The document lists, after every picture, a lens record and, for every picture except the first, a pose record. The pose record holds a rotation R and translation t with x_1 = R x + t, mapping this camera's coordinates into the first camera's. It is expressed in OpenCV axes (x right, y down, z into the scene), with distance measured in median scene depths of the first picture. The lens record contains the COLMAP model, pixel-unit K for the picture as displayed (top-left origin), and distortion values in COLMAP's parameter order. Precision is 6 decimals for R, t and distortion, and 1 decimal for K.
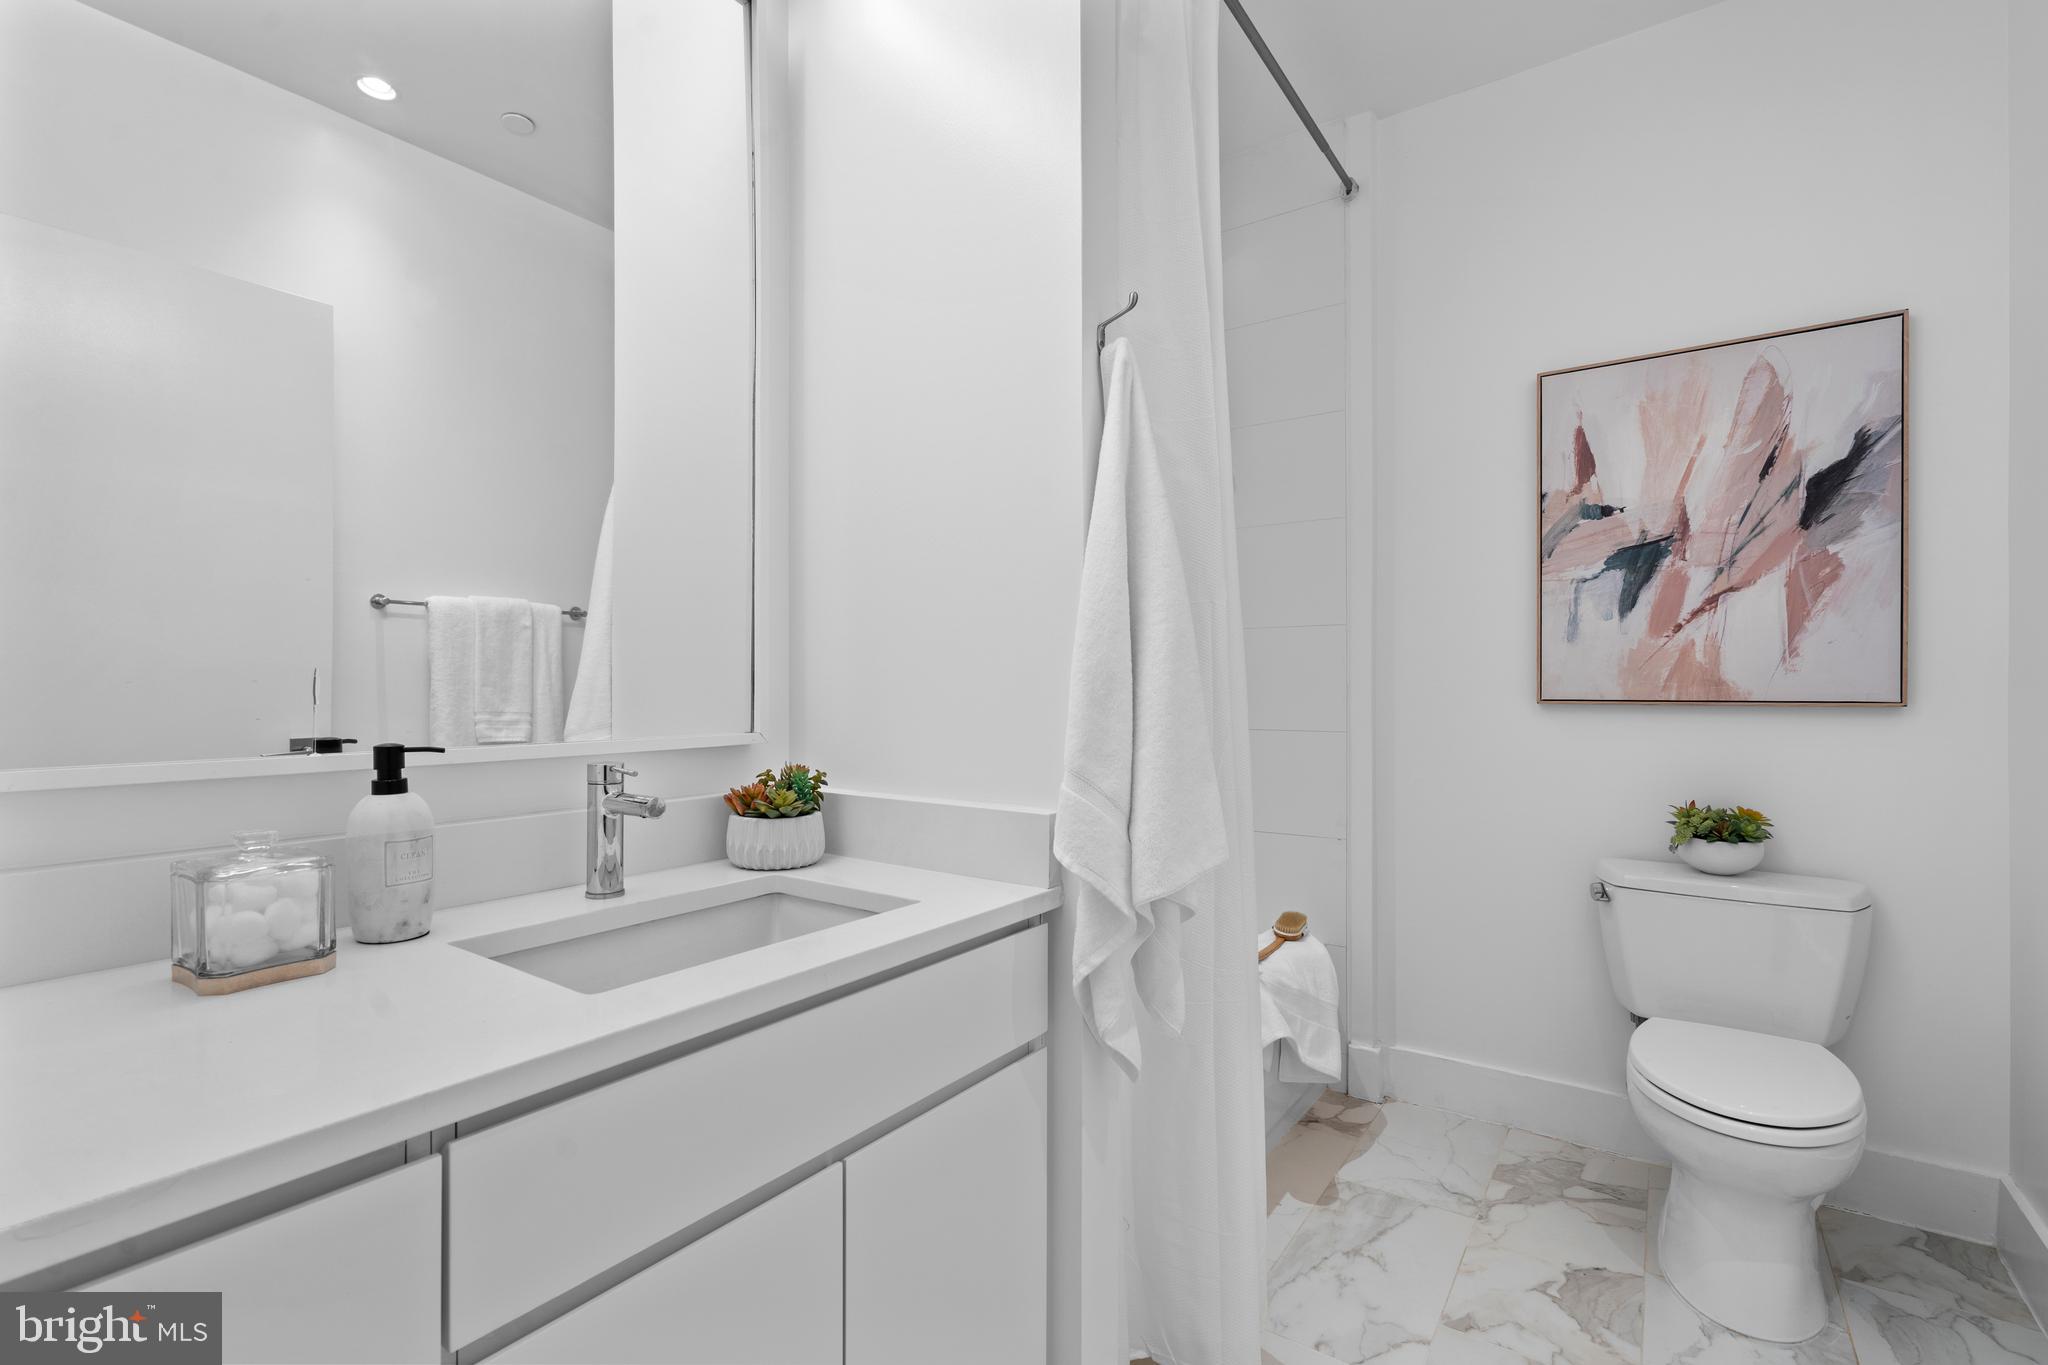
lens RADIAL K [[941.6, 0, 1010.0], [0, 941.6, 684.7], [0, 0, 1]] dist [0.001238, 0.000427]
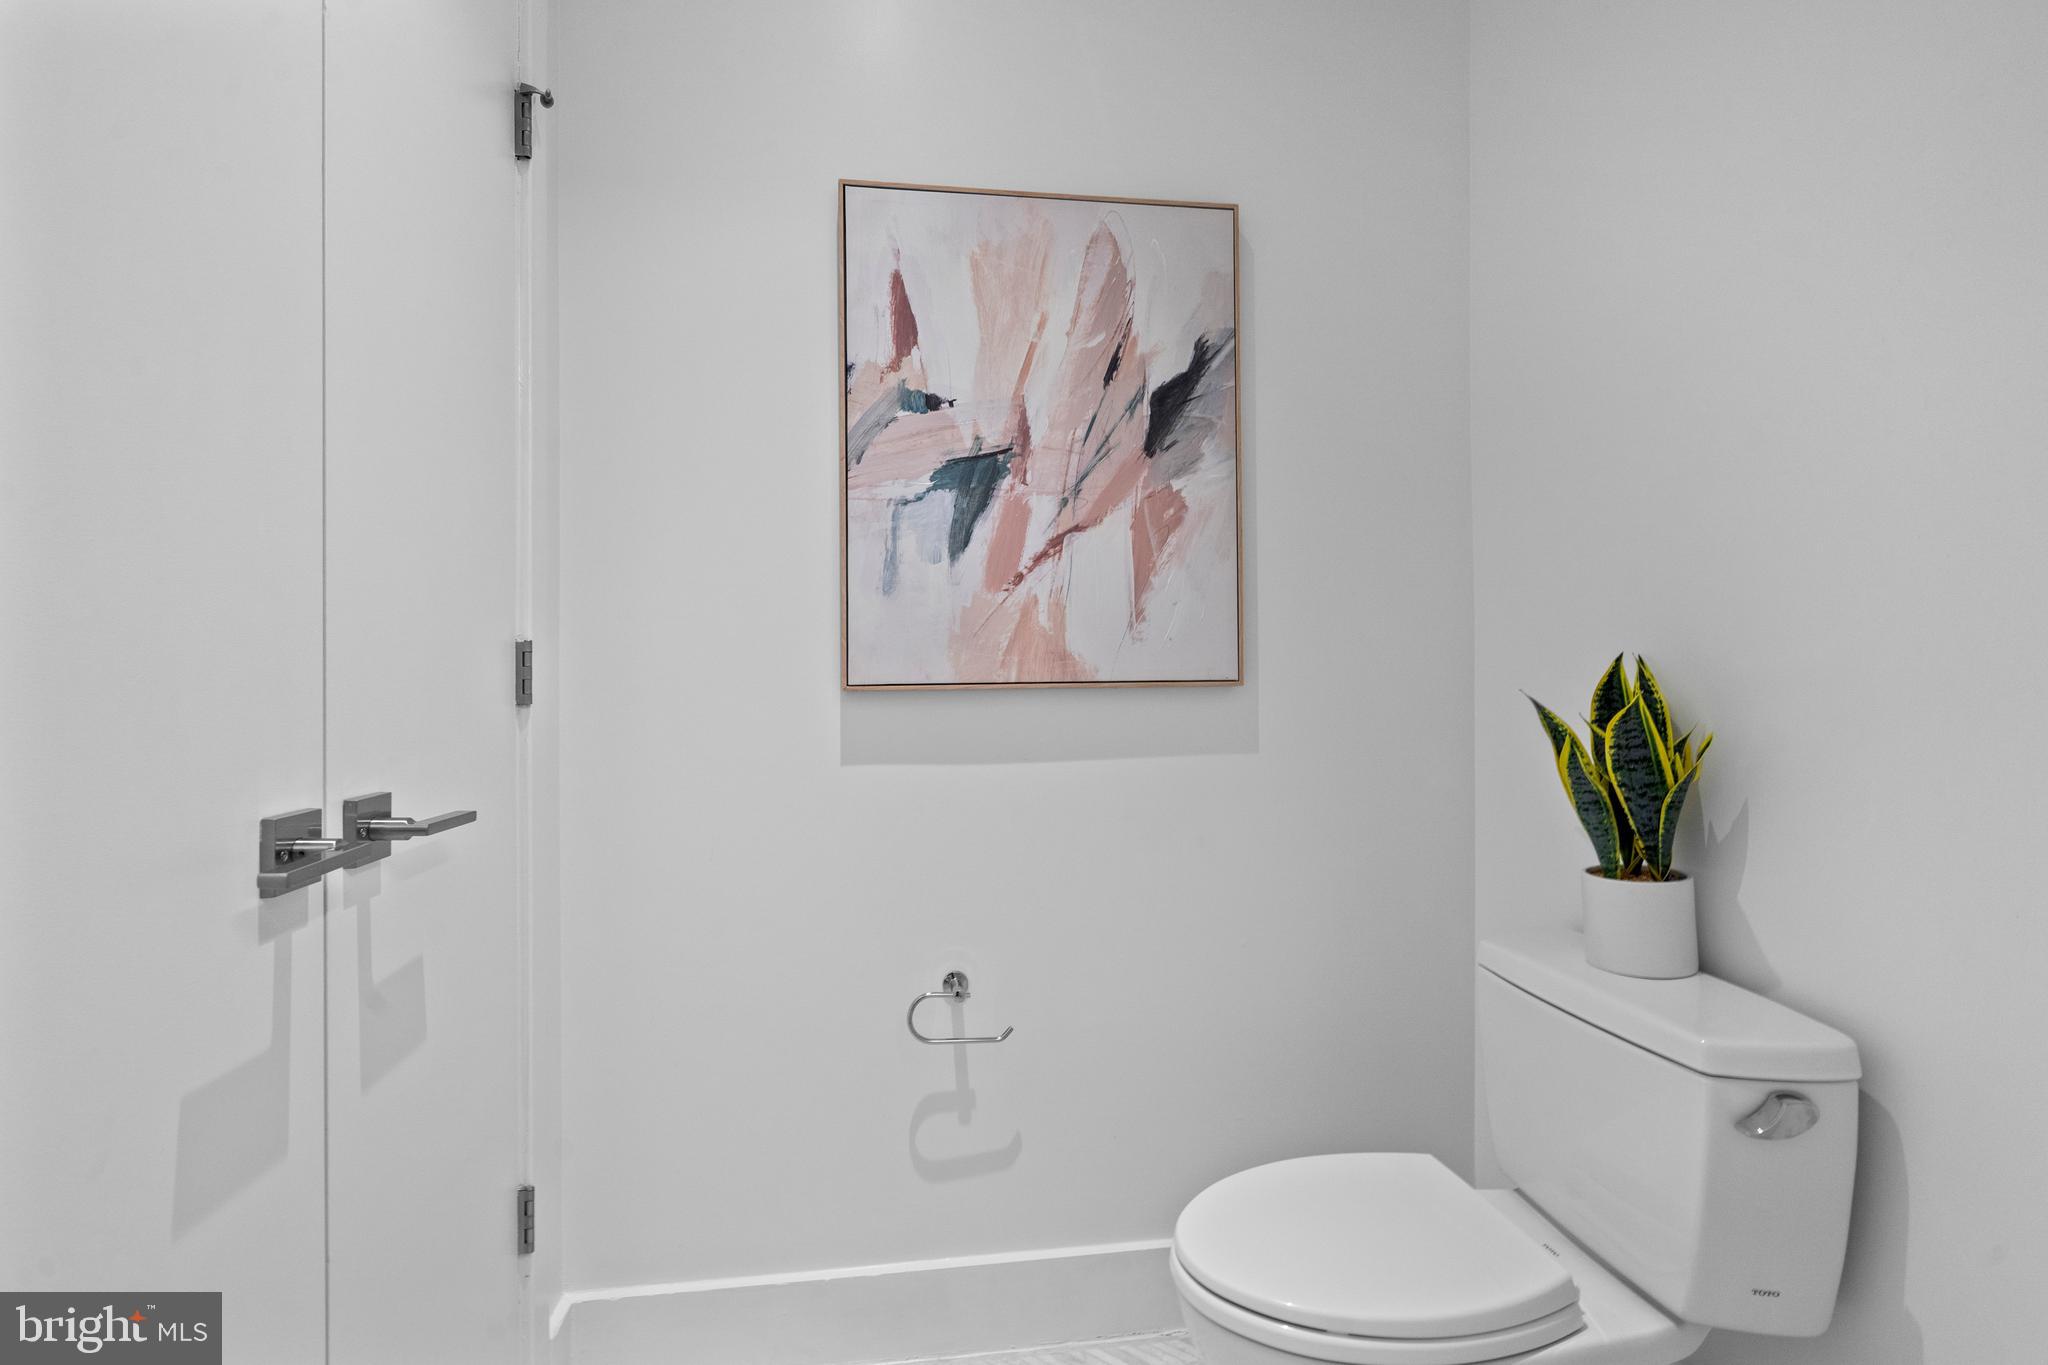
lens RADIAL K [[941.6, 0, 1025.0], [0, 941.6, 666.7], [0, 0, 1]] dist [0.001238, 0.000427]
pose [[0.766988, -0.007726, 0.641615, 0.259819], [0.006556, 0.999970, 0.004204, 0.003098], [-0.641628, 0.000982, 0.767015, 0.458018]]
